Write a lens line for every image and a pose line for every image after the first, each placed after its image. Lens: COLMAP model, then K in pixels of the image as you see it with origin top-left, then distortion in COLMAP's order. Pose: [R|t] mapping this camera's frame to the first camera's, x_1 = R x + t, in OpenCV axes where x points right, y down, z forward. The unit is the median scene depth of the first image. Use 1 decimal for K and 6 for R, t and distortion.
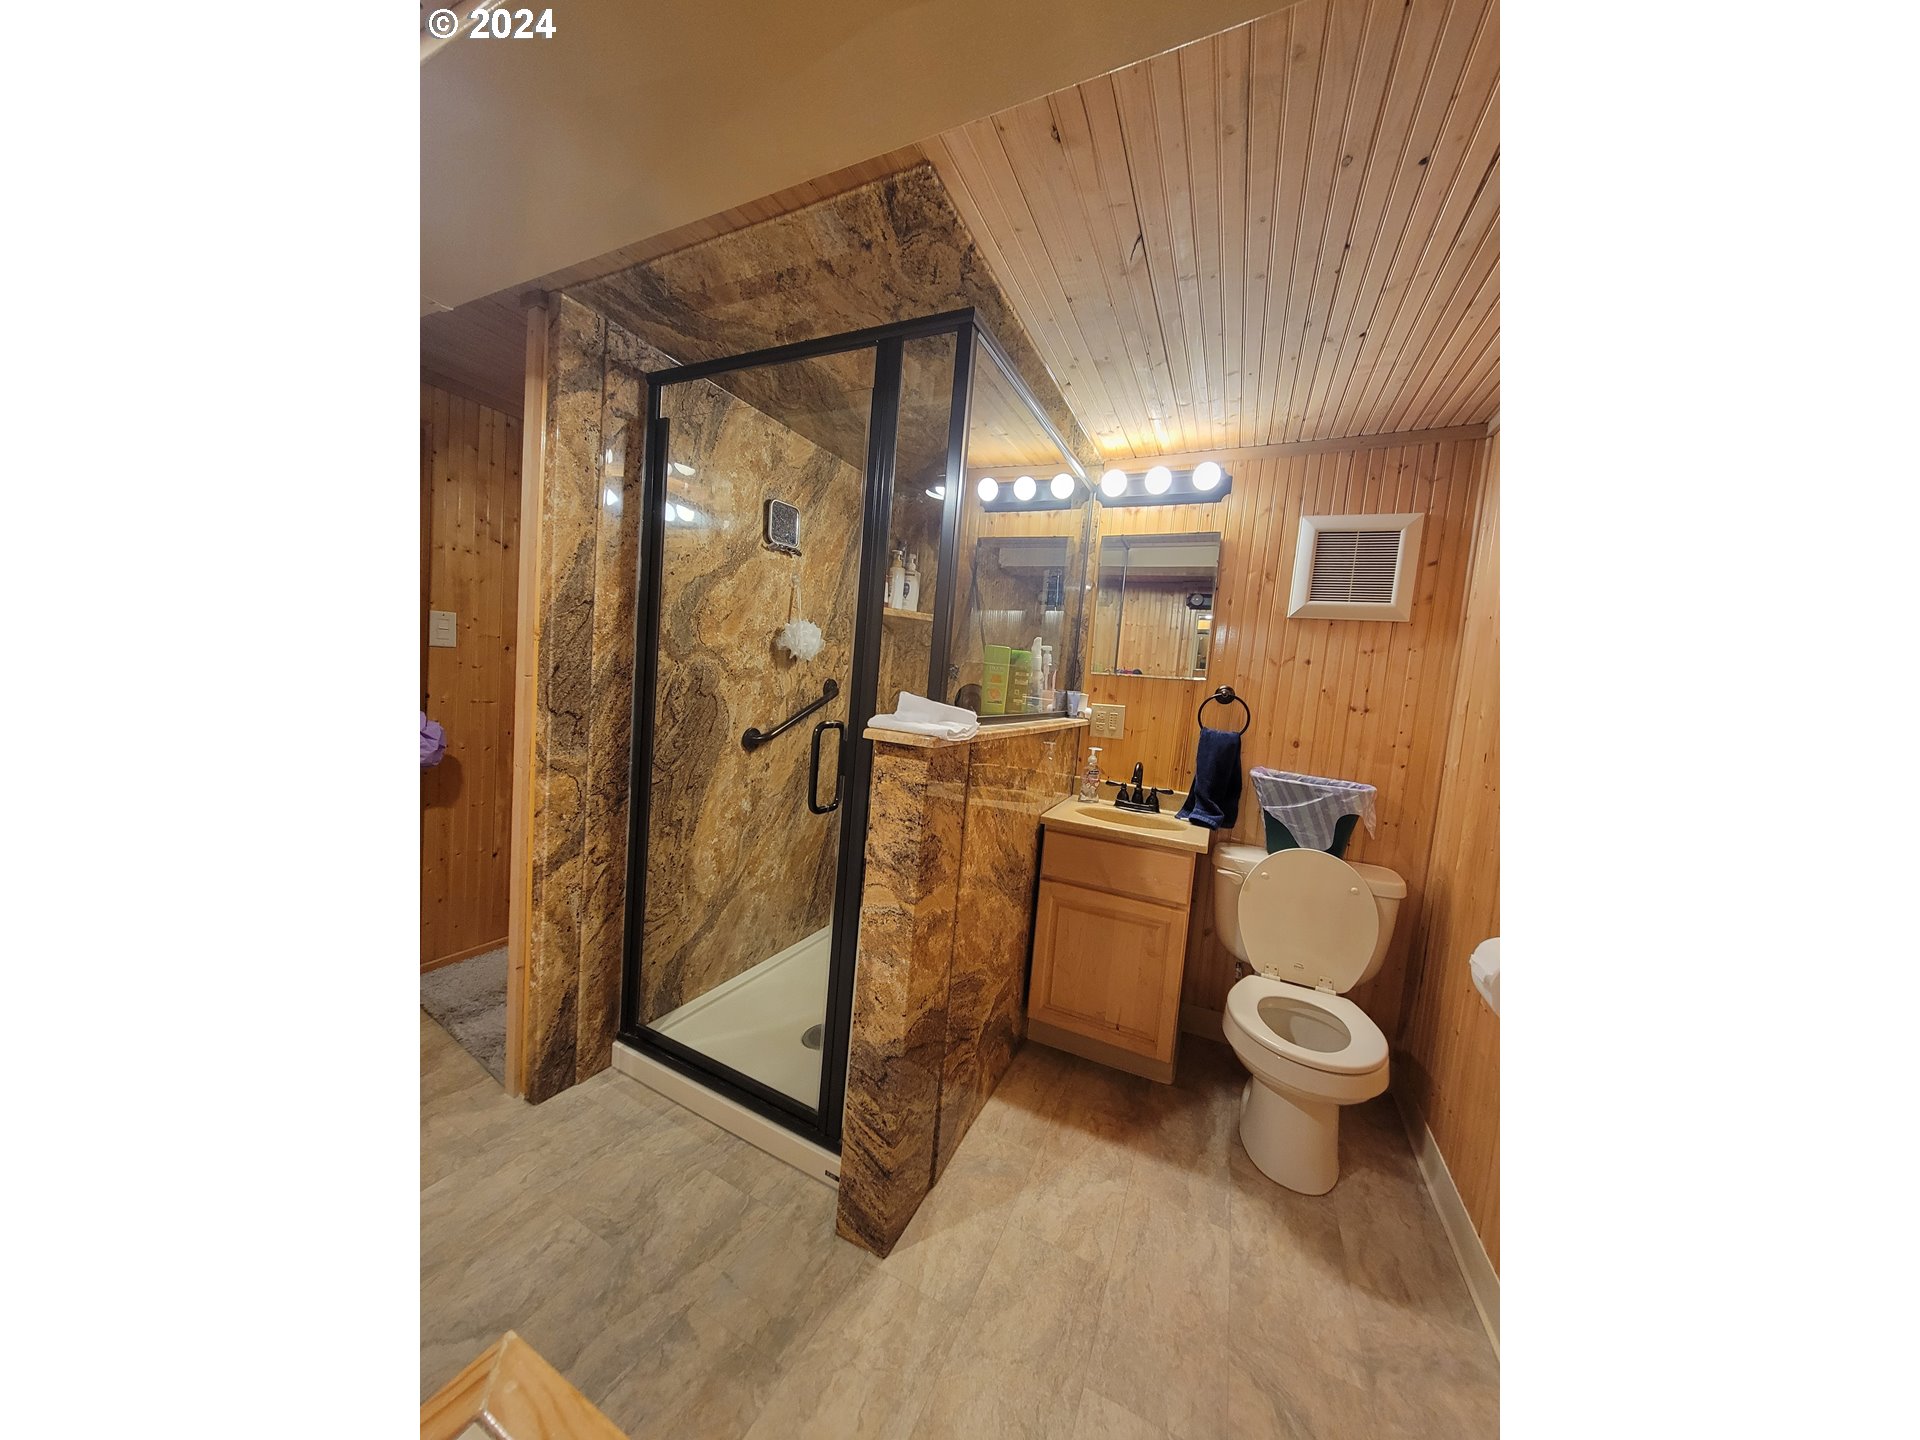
lens RADIAL K [[588.3, 0, 960.0], [0, 588.3, 720.0], [0, 0, 1]] dist [0.009897, 0.000025]
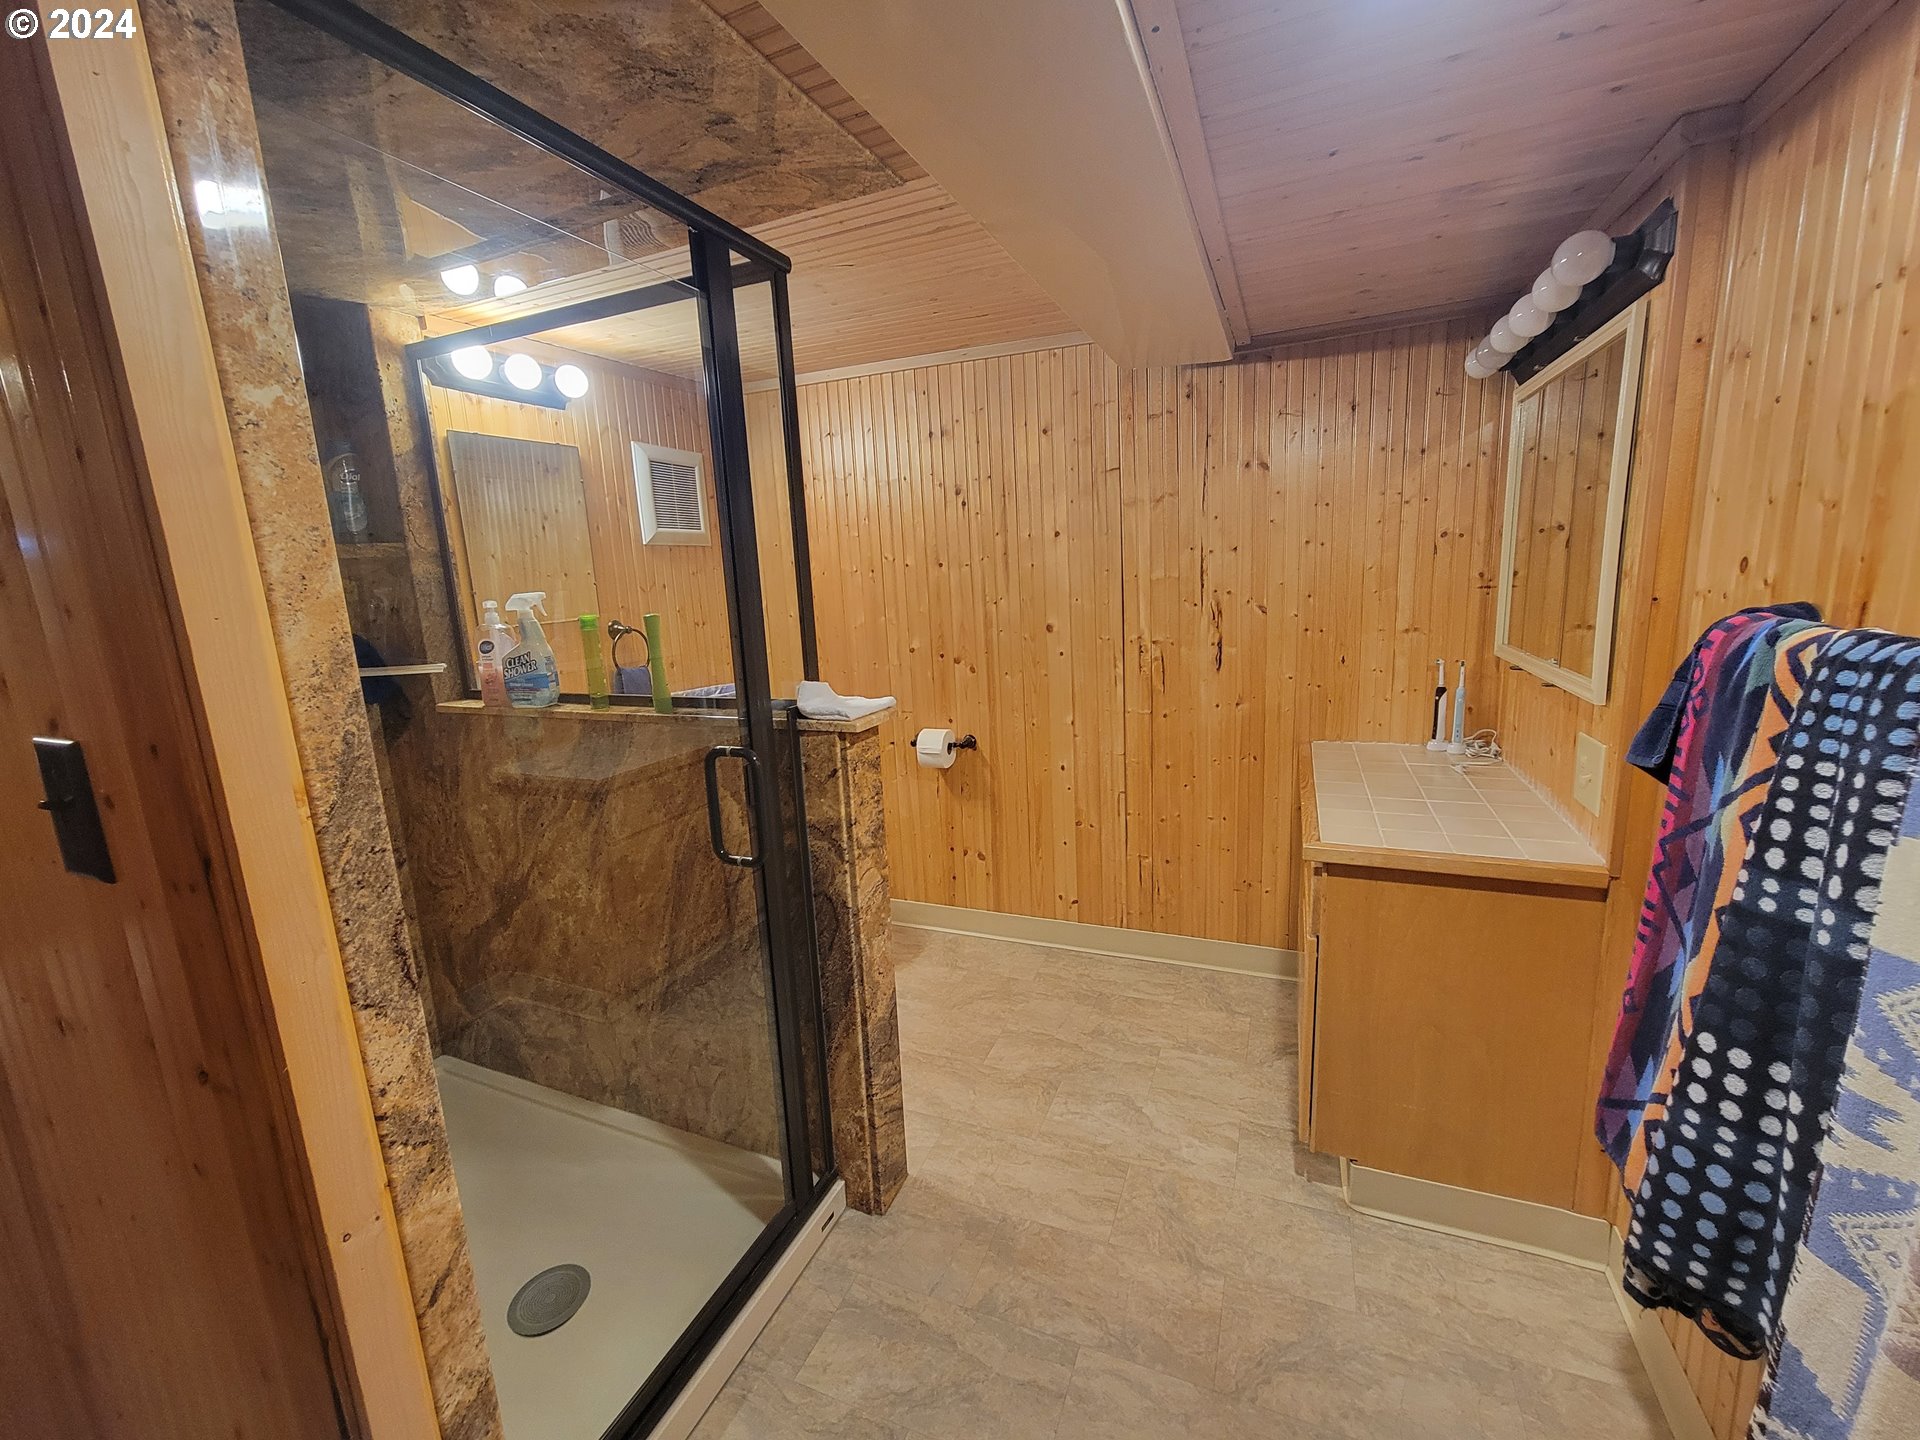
lens RADIAL K [[783.9, 0, 960.0], [0, 783.9, 720.0], [0, 0, 1]] dist [0.000189, -0.000017]
pose [[-0.047976, -0.271811, 0.961154, -1.128844], [0.116536, 0.954167, 0.275652, -0.259472], [-0.992027, 0.125233, -0.014101, 0.696093]]
